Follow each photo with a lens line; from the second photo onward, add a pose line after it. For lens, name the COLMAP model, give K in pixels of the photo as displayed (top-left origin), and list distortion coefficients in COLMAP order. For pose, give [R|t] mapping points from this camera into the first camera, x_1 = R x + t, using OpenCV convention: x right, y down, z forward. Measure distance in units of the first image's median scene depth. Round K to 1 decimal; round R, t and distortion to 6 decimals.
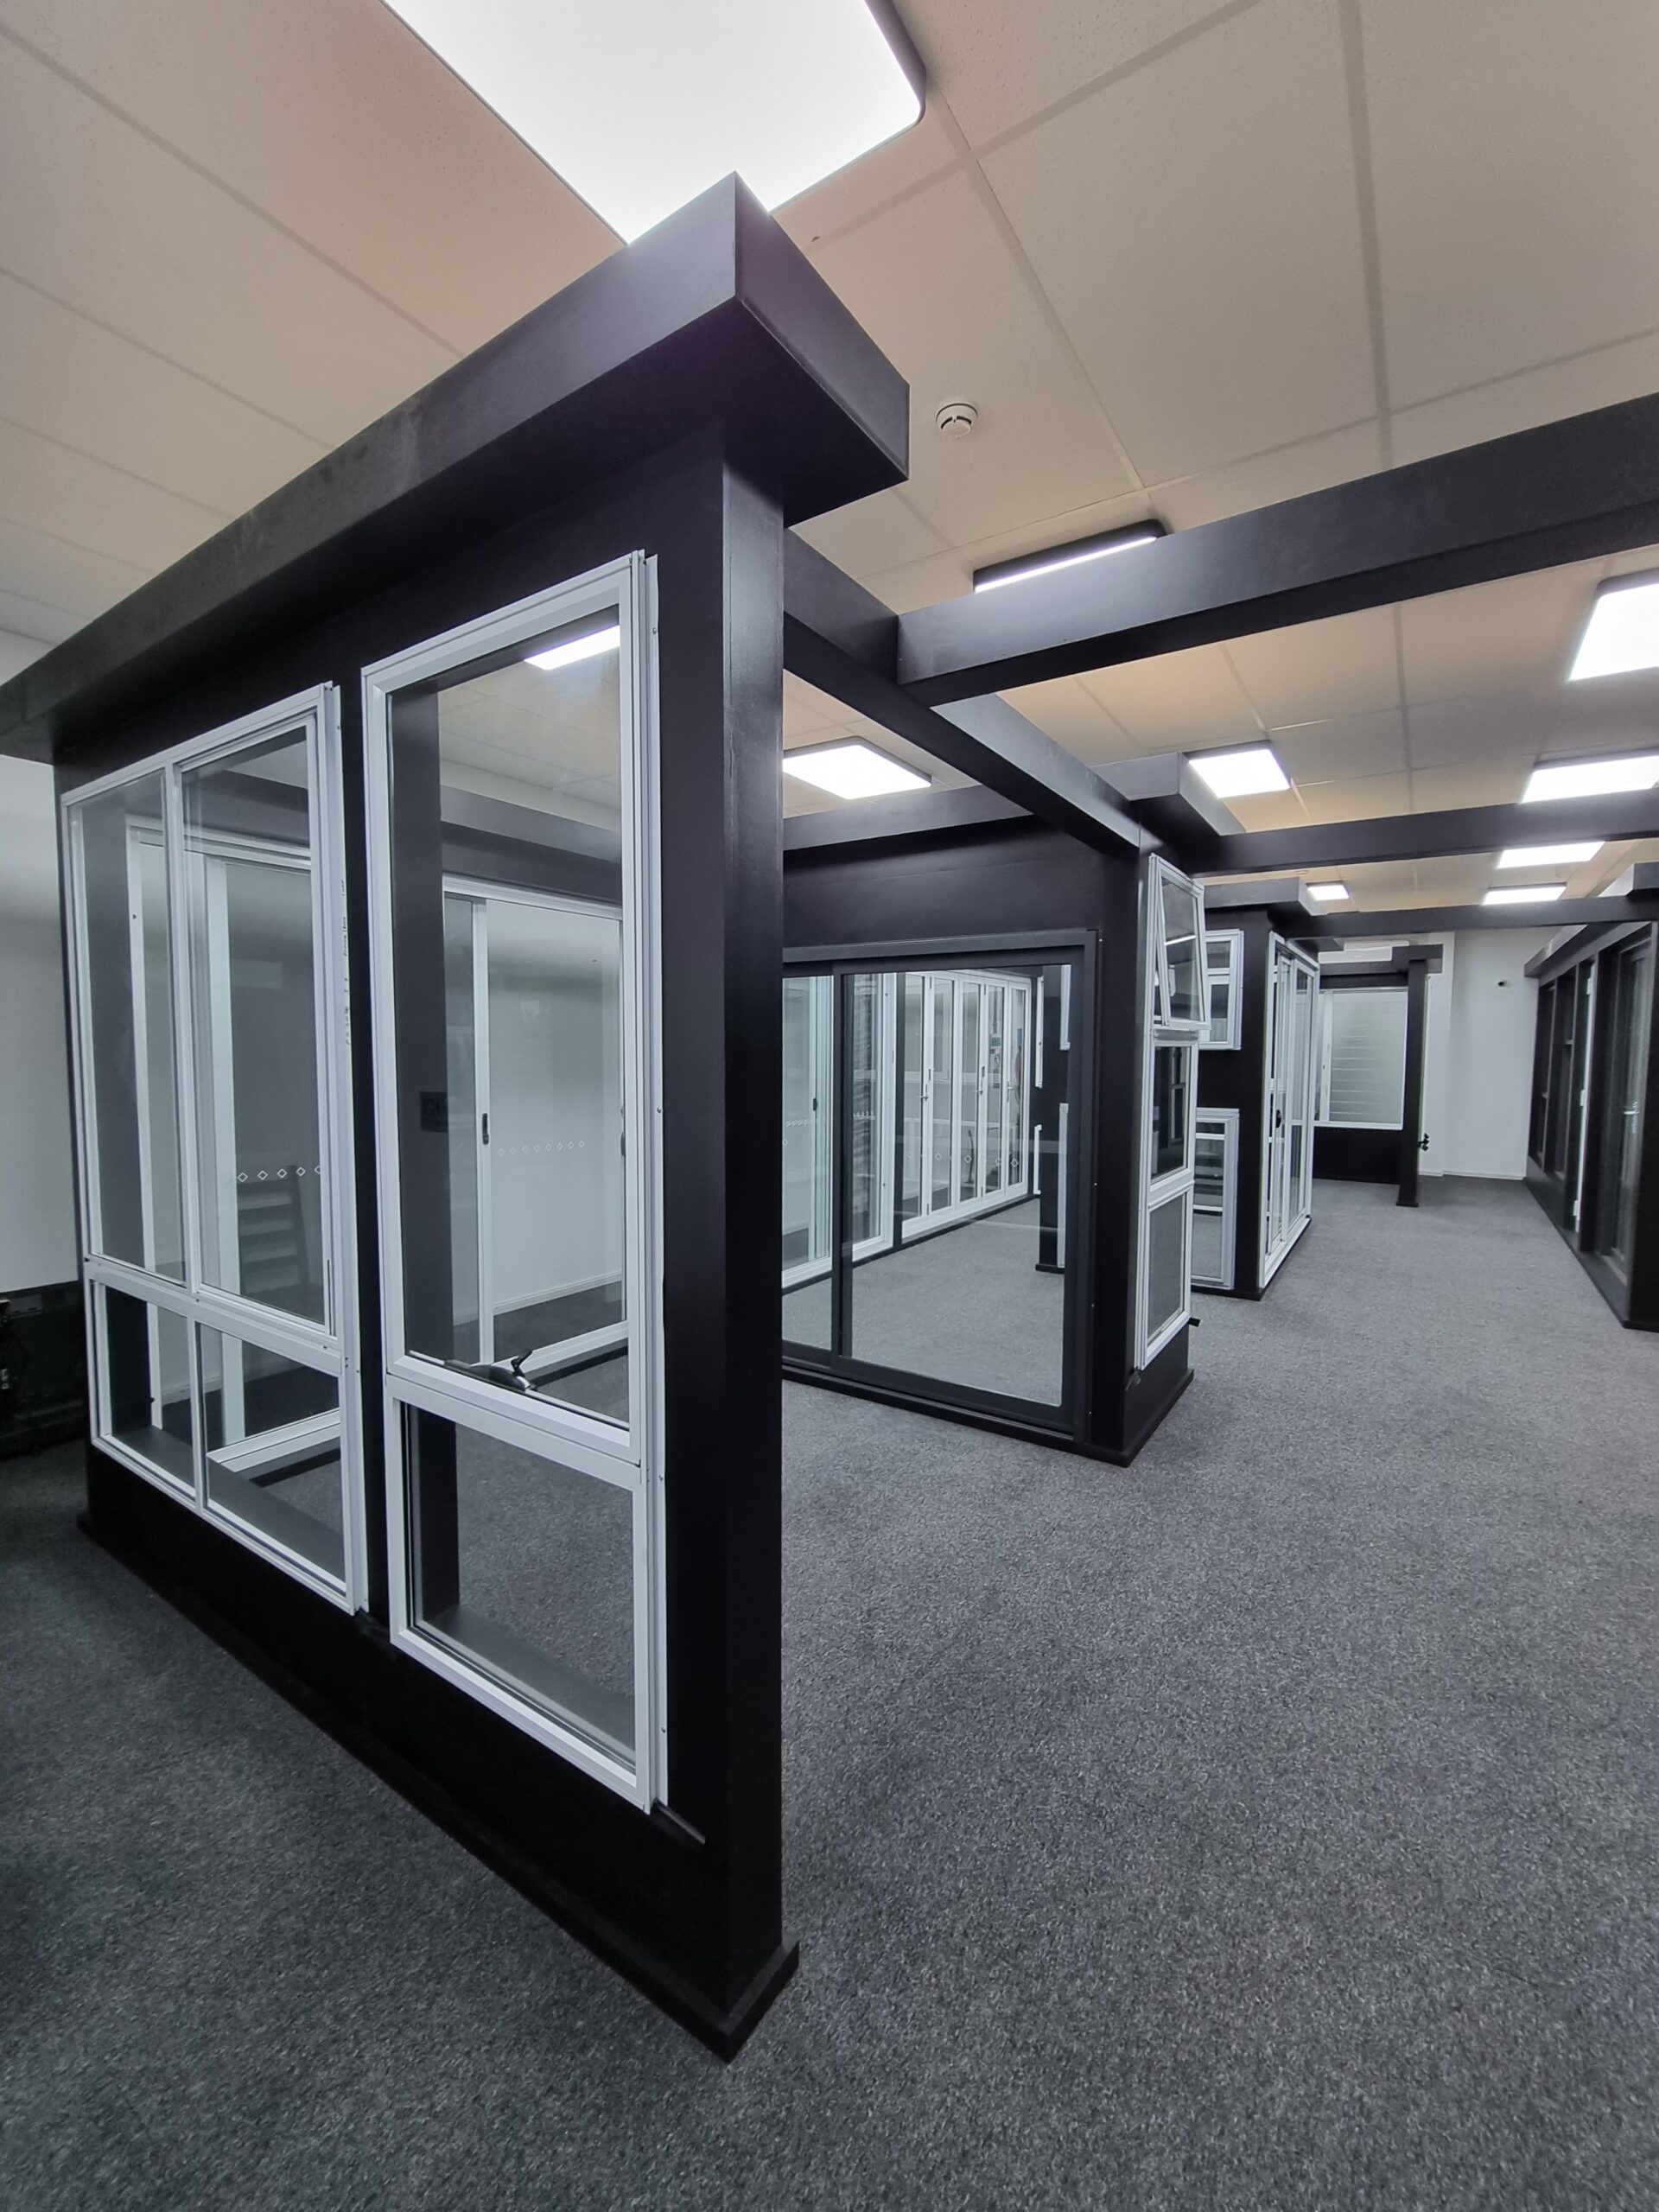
lens RADIAL K [[905.6, 0, 819.8], [0, 905.6, 1109.4], [0, 0, 1]] dist [-0.002328, -0.001746]
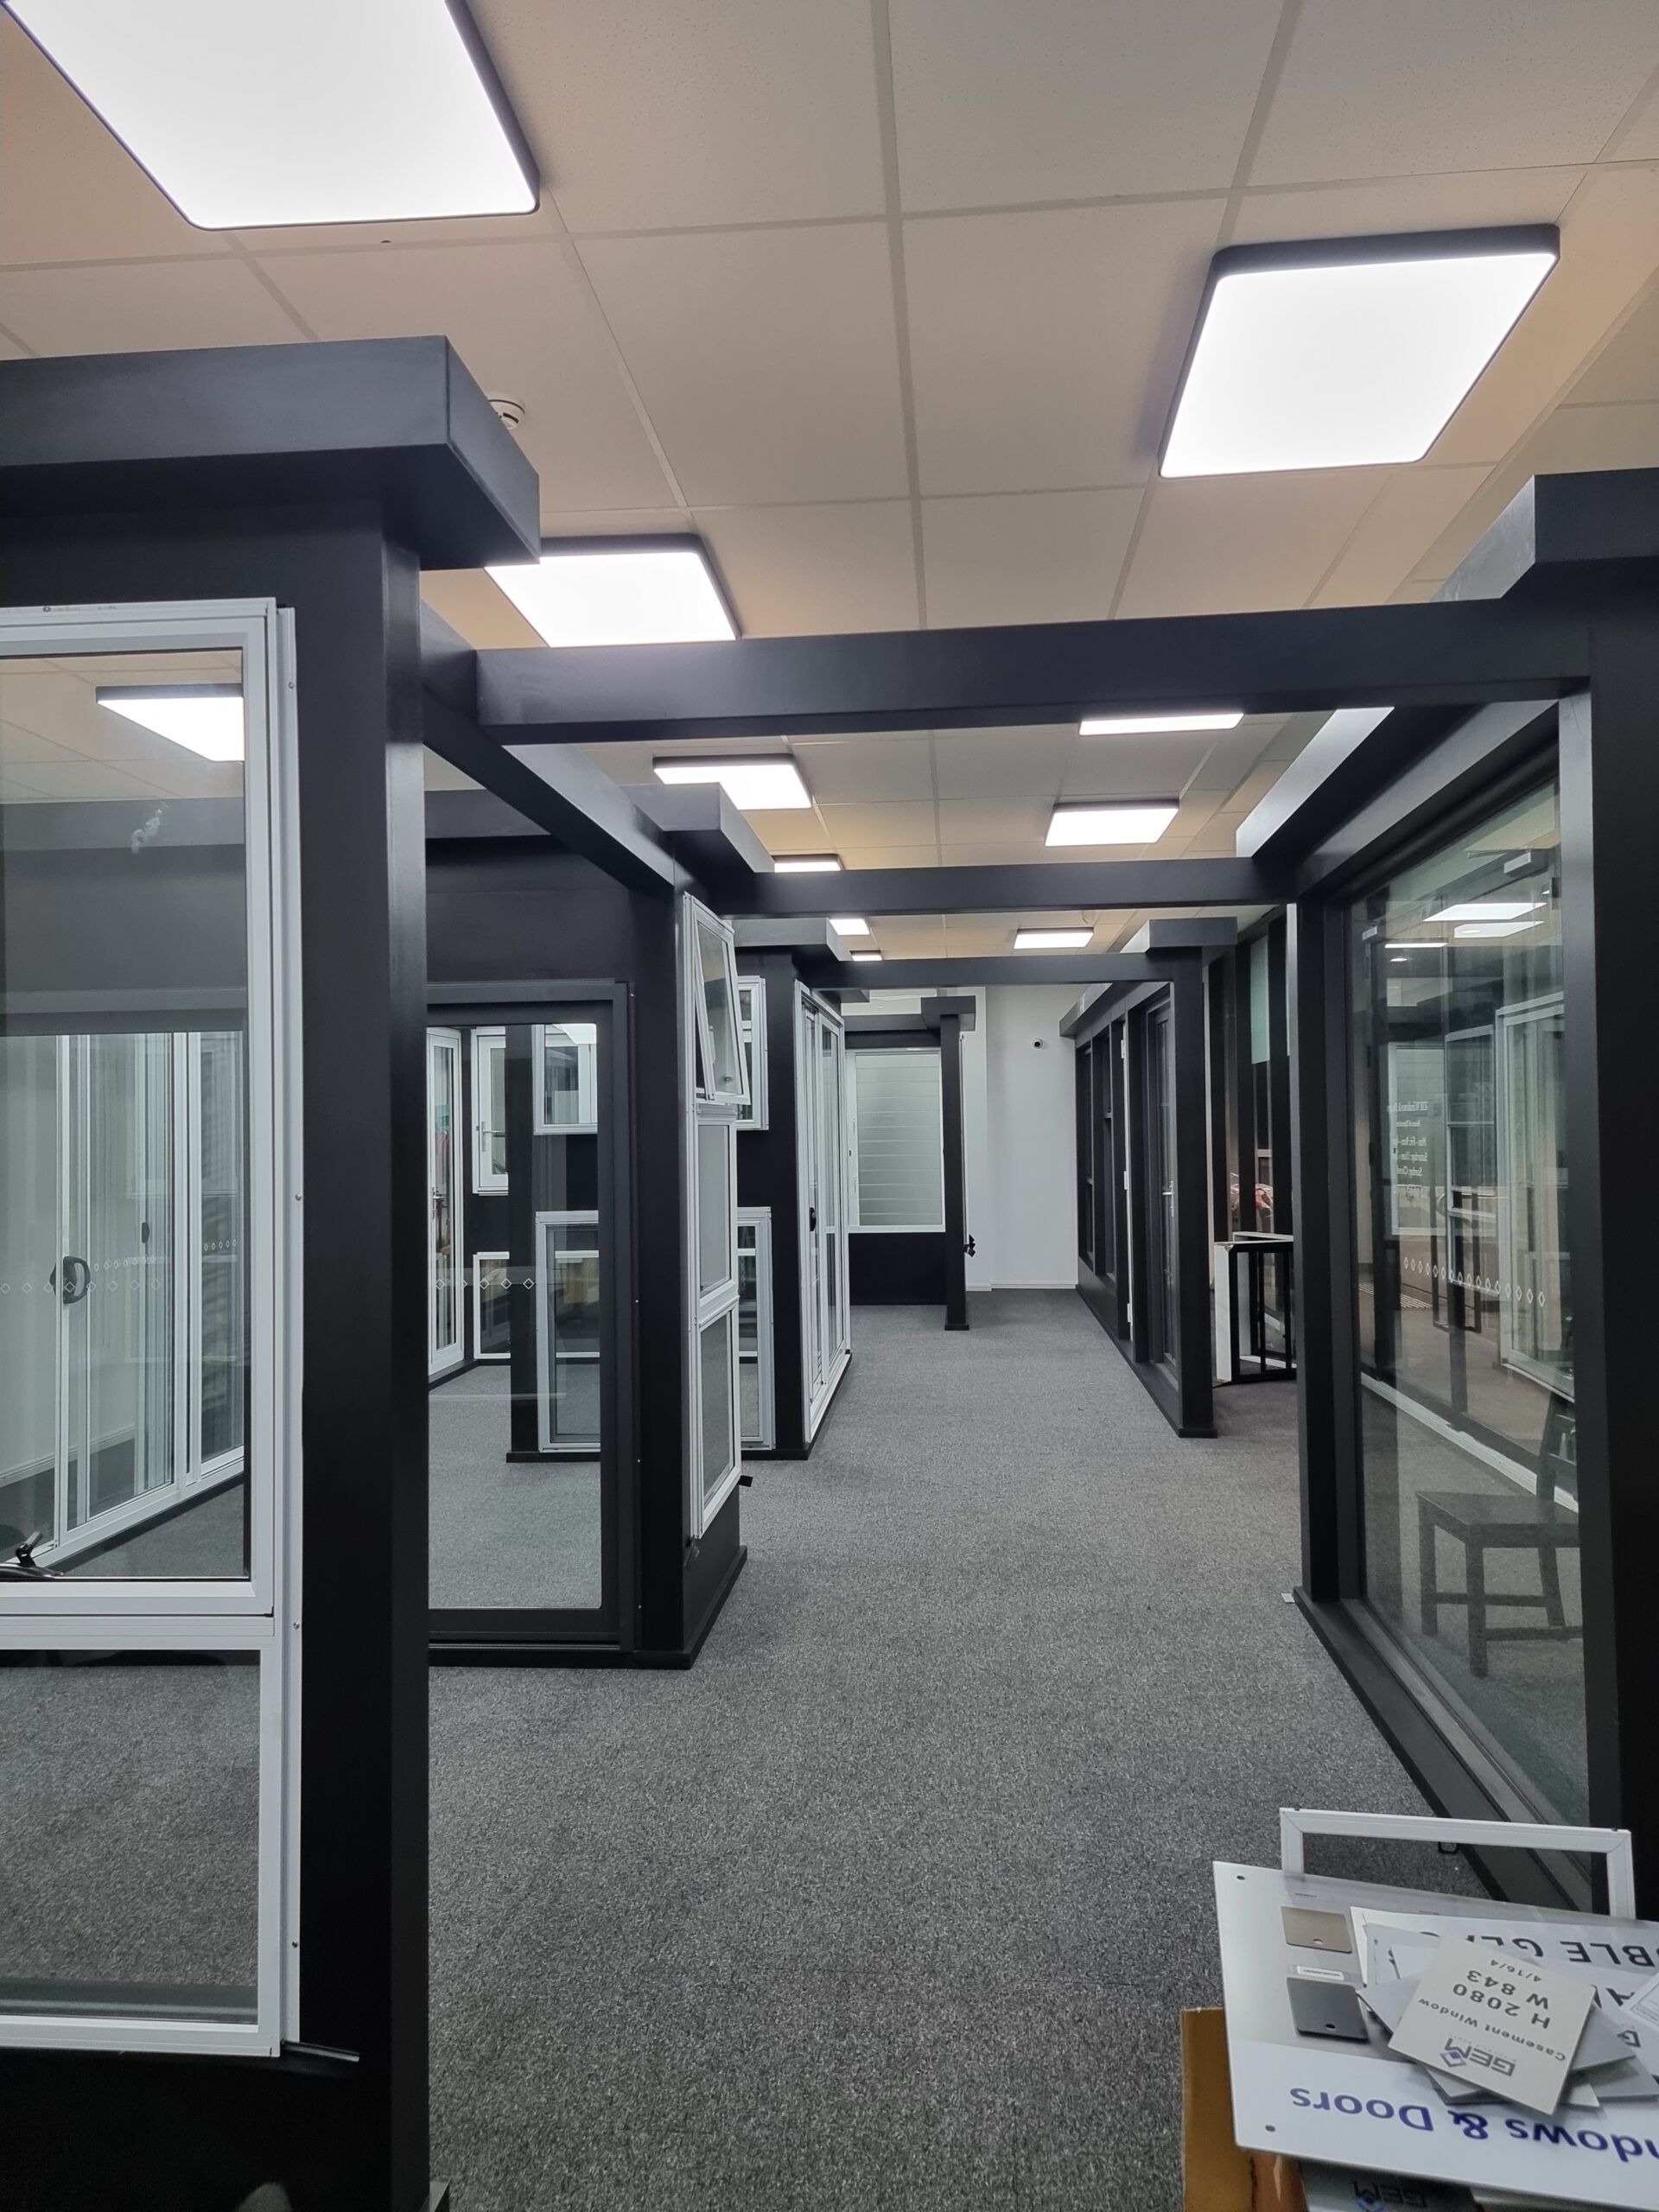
lens RADIAL K [[1506.6, 0, 817.5], [0, 1506.6, 1093.4], [0, 0, 1]] dist [0.081616, -0.054408]
pose [[0.878699, -0.006157, 0.477336, -0.167025], [0.052637, 0.995069, -0.084060, 0.019876], [-0.474465, 0.098989, 0.874691, -0.217596]]
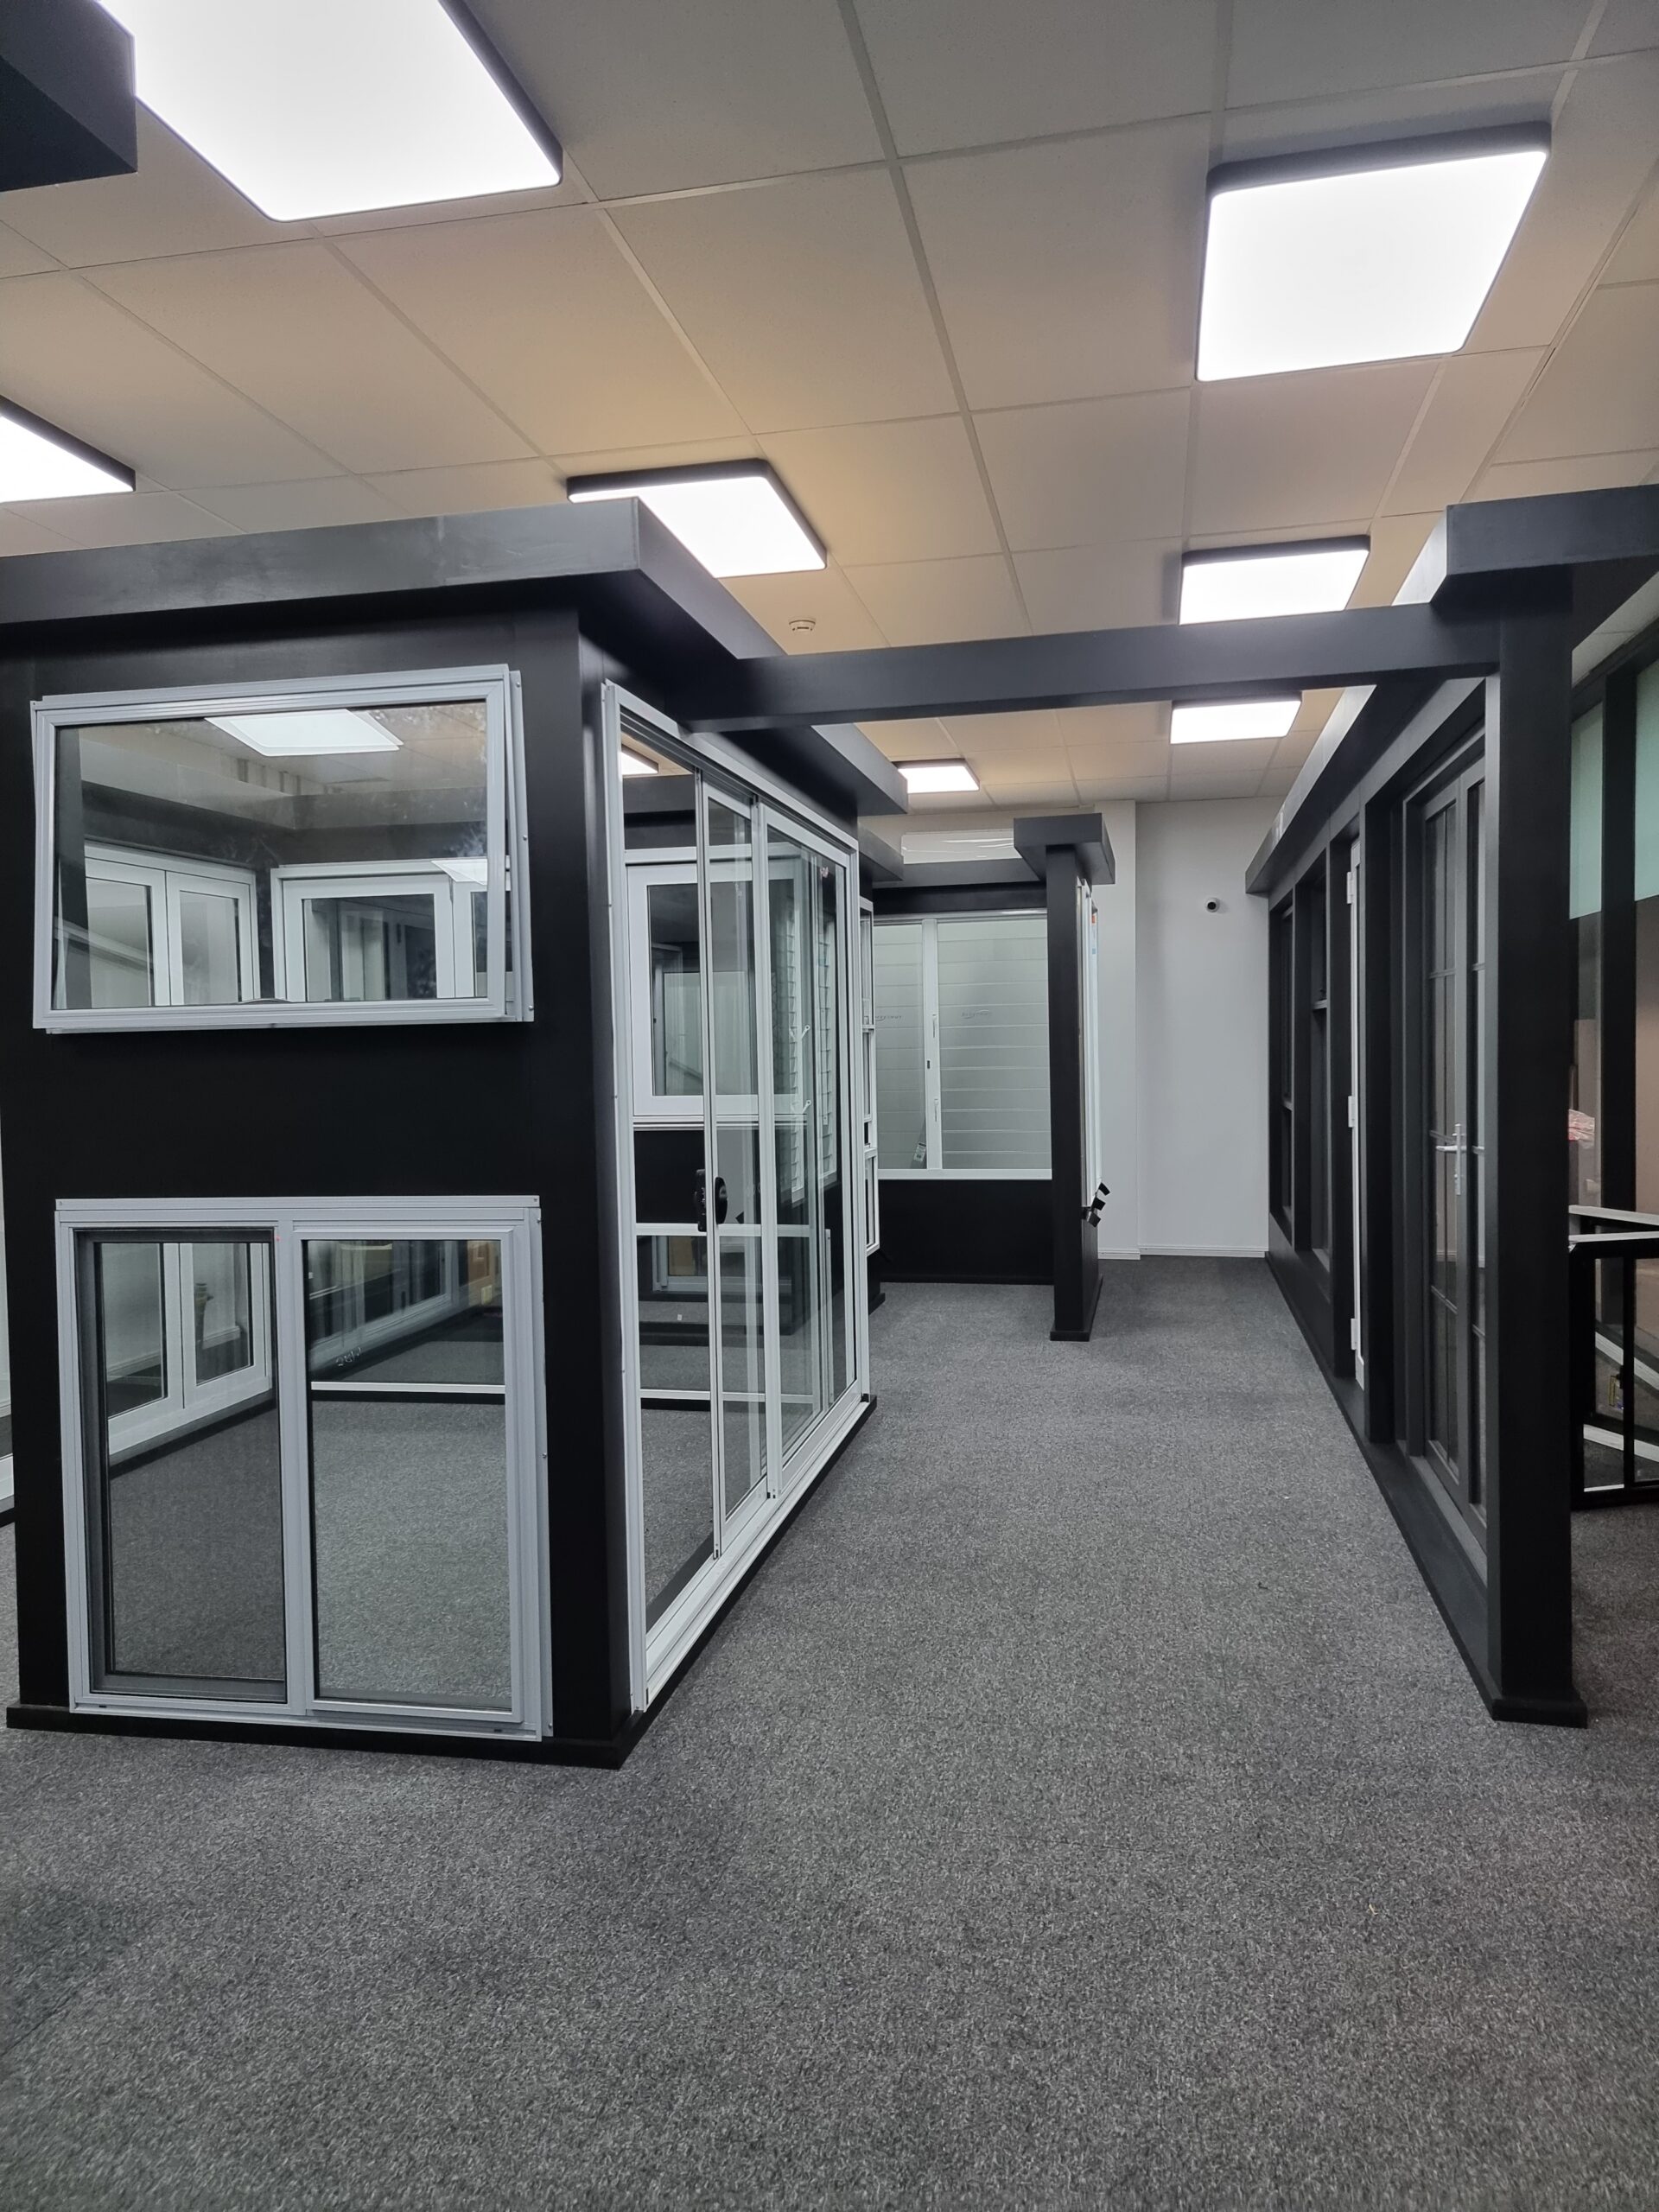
lens RADIAL K [[1506.6, 0, 803.5], [0, 1506.6, 1089.0], [0, 0, 1]] dist [0.081616, -0.054408]
pose [[0.933434, -0.032991, 0.357229, 0.539976], [0.047176, 0.998403, -0.031066, -0.028039], [-0.355634, 0.045851, 0.933500, 0.663481]]
